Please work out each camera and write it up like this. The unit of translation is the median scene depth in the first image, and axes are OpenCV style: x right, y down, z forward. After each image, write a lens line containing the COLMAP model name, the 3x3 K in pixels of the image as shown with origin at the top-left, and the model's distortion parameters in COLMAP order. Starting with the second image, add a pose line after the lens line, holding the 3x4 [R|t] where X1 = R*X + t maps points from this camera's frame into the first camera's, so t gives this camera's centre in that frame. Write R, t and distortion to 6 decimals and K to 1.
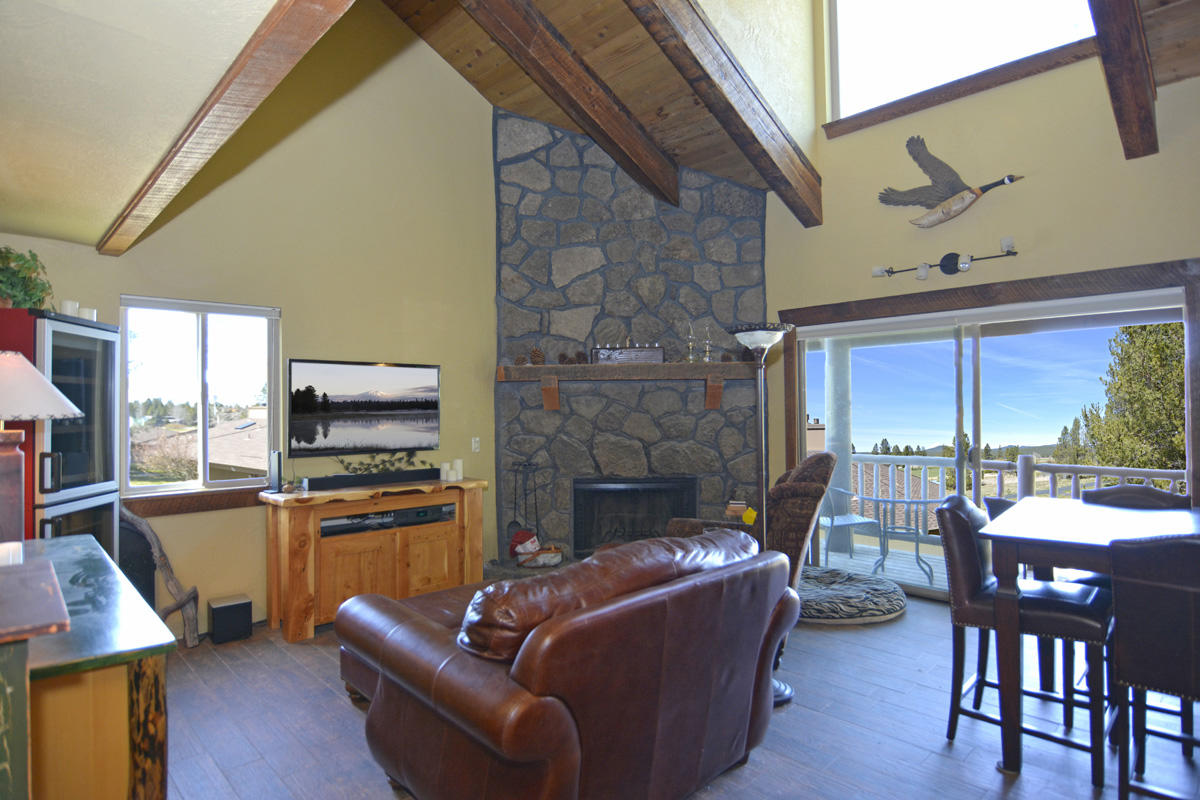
lens RADIAL K [[650.5, 0, 601.8], [0, 650.5, 402.2], [0, 0, 1]] dist [-0.013060, -0.002883]
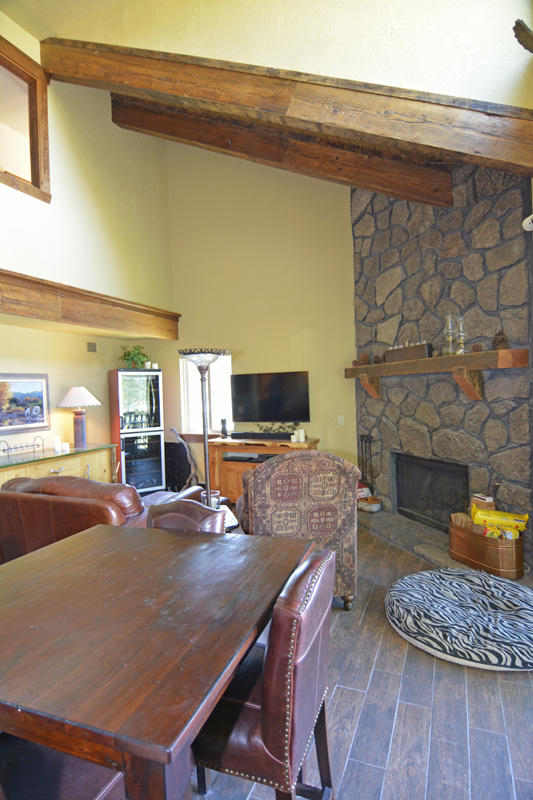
lens RADIAL K [[433.7, 0, 265.6], [0, 433.7, 402.0], [0, 0, 1]] dist [-0.013060, -0.002883]
pose [[0.376473, 0.022936, -0.926144, 0.660440], [0.030875, 0.998828, 0.037286, -0.020968], [0.925913, -0.042632, 0.375323, 0.449987]]
